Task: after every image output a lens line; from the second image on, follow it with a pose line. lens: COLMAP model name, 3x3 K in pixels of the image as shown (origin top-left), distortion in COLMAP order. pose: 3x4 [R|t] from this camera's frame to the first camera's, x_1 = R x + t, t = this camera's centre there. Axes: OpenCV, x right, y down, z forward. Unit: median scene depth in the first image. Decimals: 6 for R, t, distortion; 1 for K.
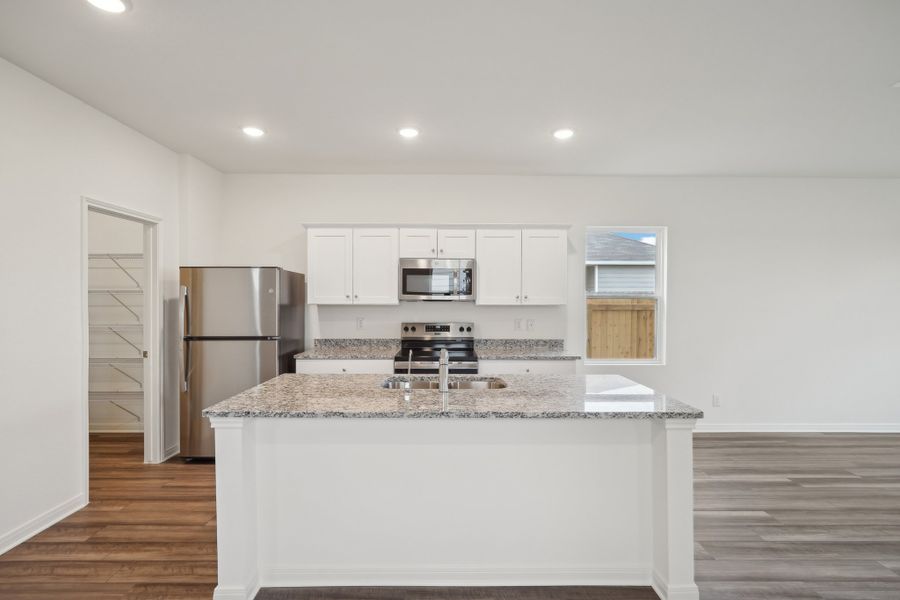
lens RADIAL K [[430.3, 0, 450.0], [0, 430.3, 300.0], [0, 0, 1]] dist [0.002031, 0.000564]
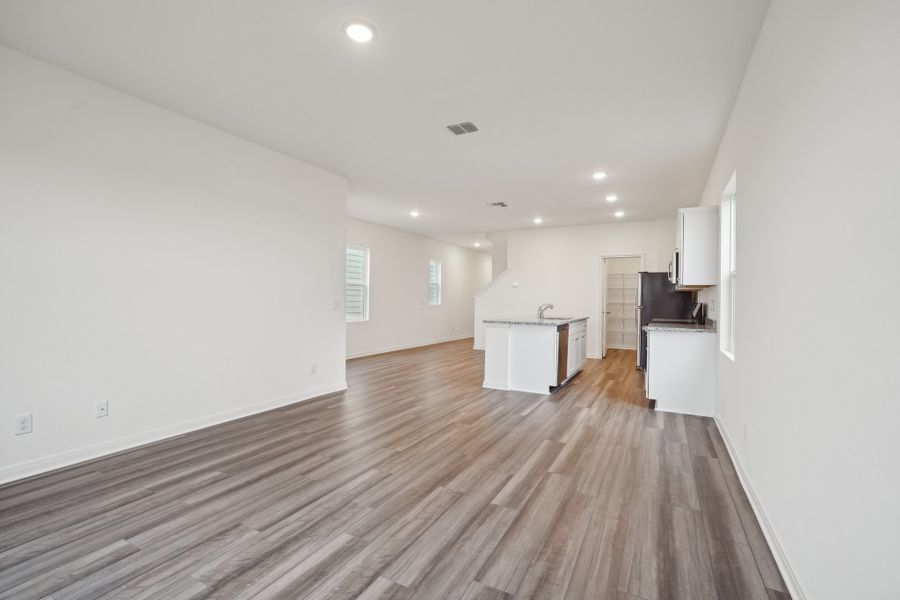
lens RADIAL K [[403.7, 0, 450.0], [0, 403.7, 300.0], [0, 0, 1]] dist [0.000660, 0.000077]
pose [[-0.489807, -0.007098, -0.871802, 1.437176], [-0.014558, 0.999894, 0.000038, 0.058640], [0.871709, 0.012710, -0.489859, 0.998890]]
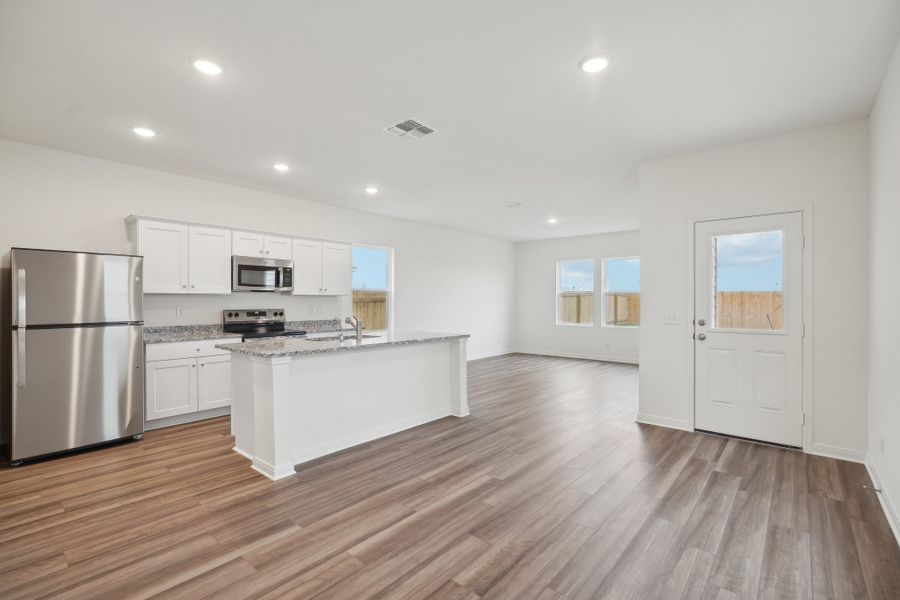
lens RADIAL K [[403.7, 0, 450.0], [0, 403.7, 300.0], [0, 0, 1]] dist [0.000660, 0.000077]
pose [[0.661448, -0.002737, 0.749986, -0.563260], [0.004025, 0.999992, 0.000100, 0.029570], [-0.749981, 0.002953, 0.661453, -0.204814]]
